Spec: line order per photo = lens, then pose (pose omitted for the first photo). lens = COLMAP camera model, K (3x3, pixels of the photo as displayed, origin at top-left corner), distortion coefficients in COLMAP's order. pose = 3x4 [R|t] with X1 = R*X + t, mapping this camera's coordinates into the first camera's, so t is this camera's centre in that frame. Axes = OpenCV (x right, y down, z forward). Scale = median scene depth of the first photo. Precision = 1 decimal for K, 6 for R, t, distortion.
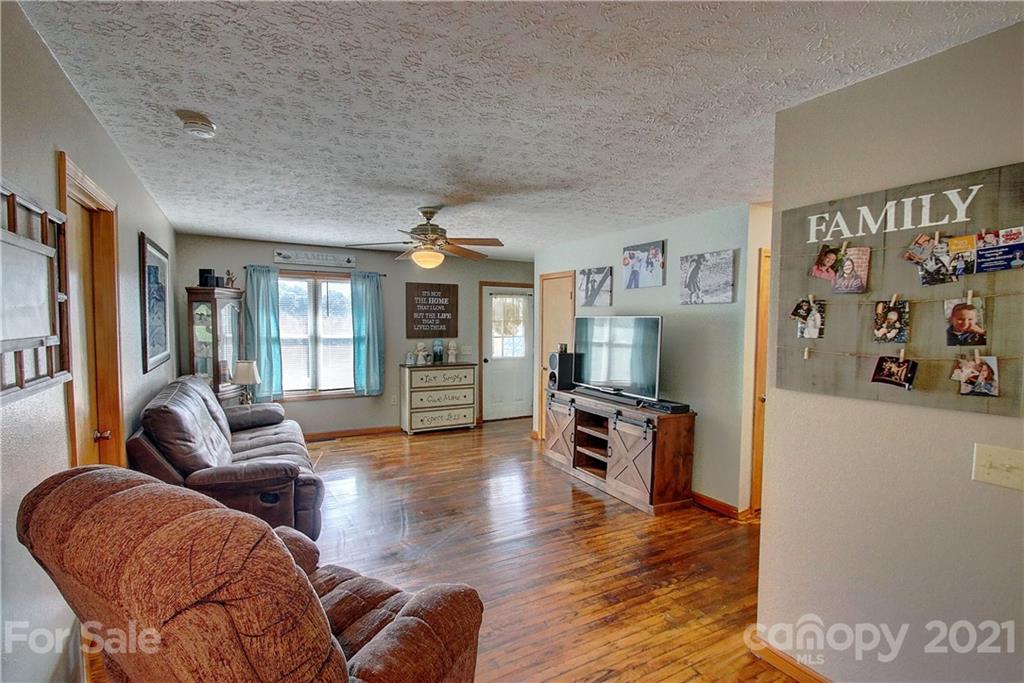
lens RADIAL K [[478.7, 0, 512.3], [0, 478.7, 354.7], [0, 0, 1]] dist [0.004920, -0.011676]
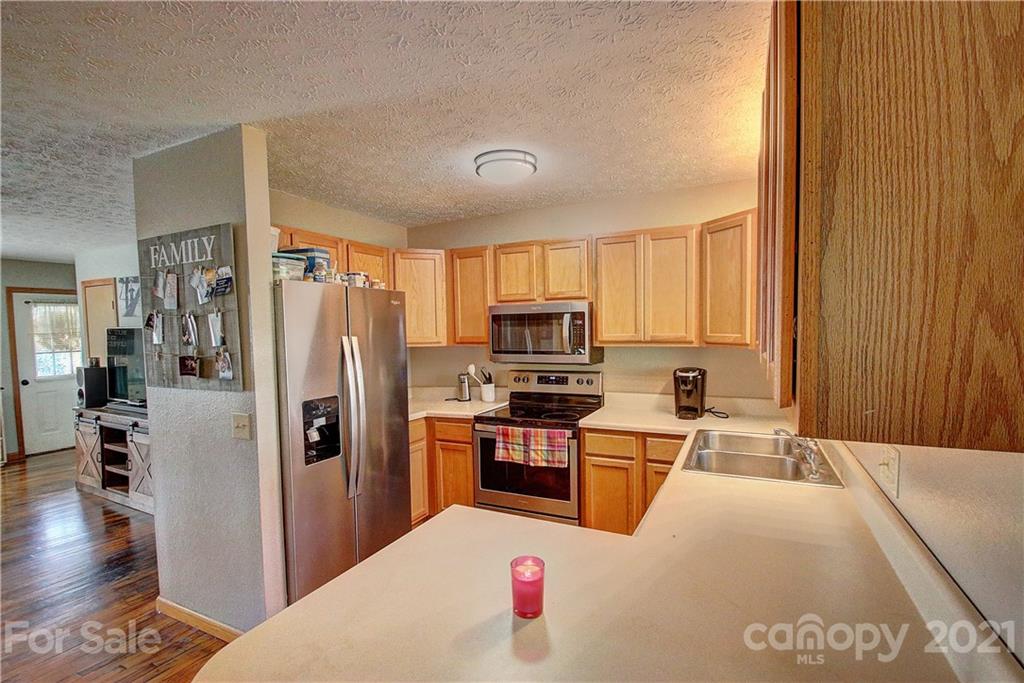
lens RADIAL K [[478.7, 0, 512.3], [0, 478.7, 354.7], [0, 0, 1]] dist [0.004920, -0.011676]
pose [[0.829331, -0.056095, 0.555934, 0.229225], [0.062961, 0.997993, 0.006775, 0.014139], [-0.555198, 0.029383, 0.831199, -0.182424]]
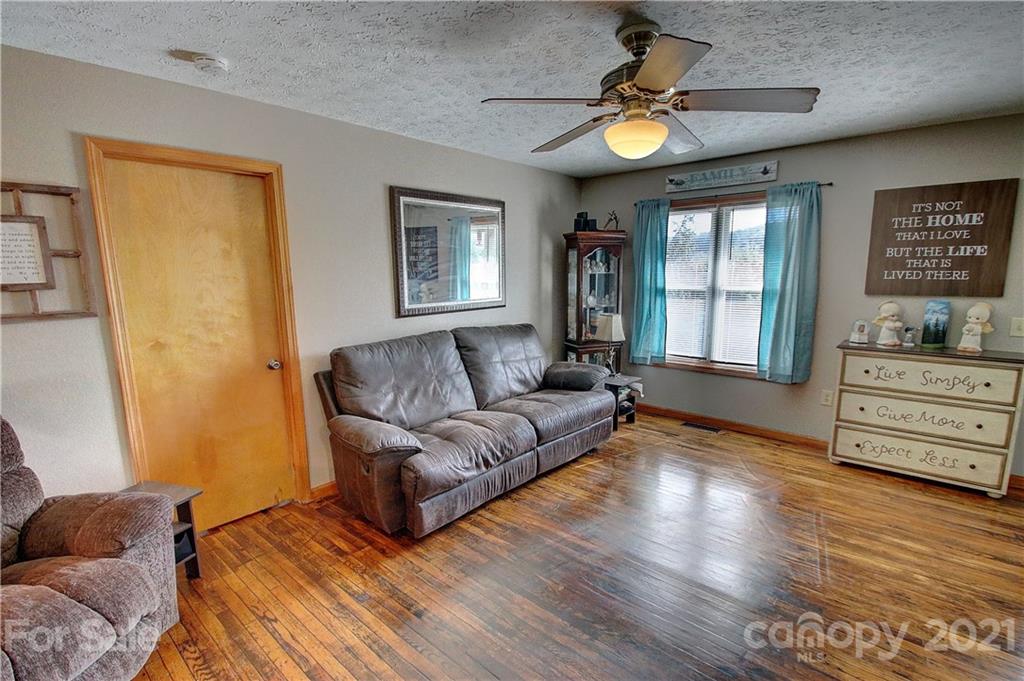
lens RADIAL K [[478.7, 0, 512.3], [0, 478.7, 353.7], [0, 0, 1]] dist [0.004920, -0.011676]
pose [[0.324694, 0.148517, -0.934086, 0.201180], [-0.055865, 0.988882, 0.137810, -0.023297], [0.944168, 0.007437, 0.329381, 0.492818]]
